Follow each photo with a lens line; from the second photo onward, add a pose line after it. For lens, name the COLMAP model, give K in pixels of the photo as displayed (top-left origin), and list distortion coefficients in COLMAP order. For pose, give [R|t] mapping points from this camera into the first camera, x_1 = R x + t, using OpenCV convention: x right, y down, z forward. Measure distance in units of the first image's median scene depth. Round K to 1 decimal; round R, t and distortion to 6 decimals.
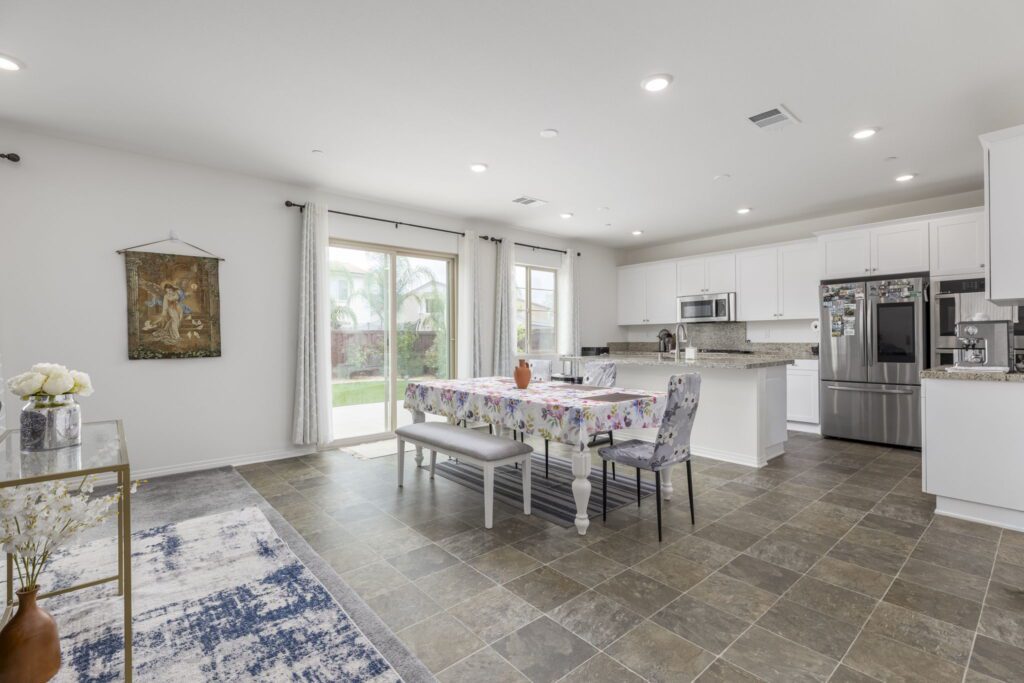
lens RADIAL K [[467.7, 0, 515.5], [0, 467.7, 340.4], [0, 0, 1]] dist [-0.002435, -0.000102]
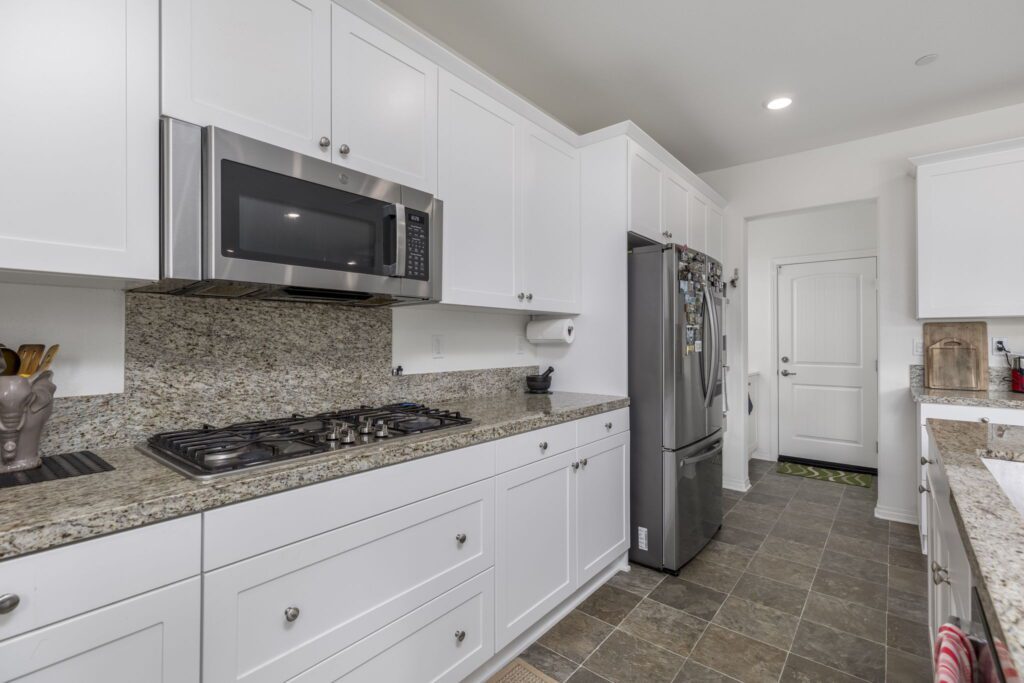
lens RADIAL K [[467.7, 0, 516.9], [0, 467.7, 336.6], [0, 0, 1]] dist [-0.002435, -0.000102]
pose [[-0.176328, 0.008474, 0.984295, 0.236530], [-0.000445, 0.999962, -0.008689, -0.023062], [-0.984331, -0.001970, -0.176318, 1.261307]]
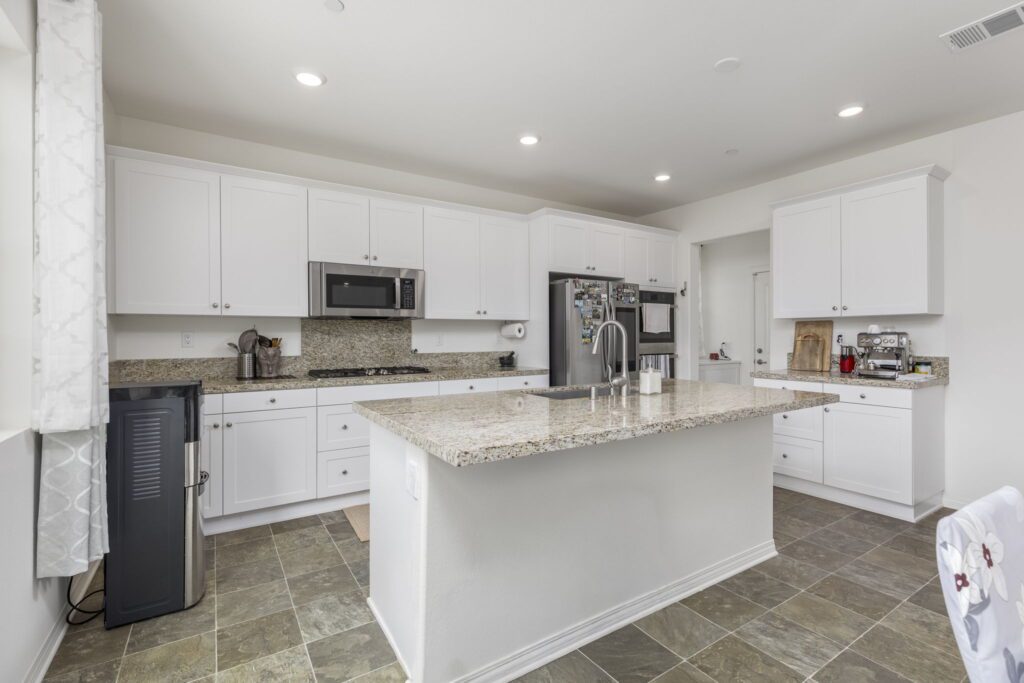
lens RADIAL K [[467.7, 0, 514.9], [0, 467.7, 336.3], [0, 0, 1]] dist [-0.002435, -0.000102]
pose [[0.138418, 0.001037, 0.990373, -0.131398], [0.004225, 0.999990, -0.001637, -0.021248], [-0.990365, 0.004410, 0.138412, 1.008221]]
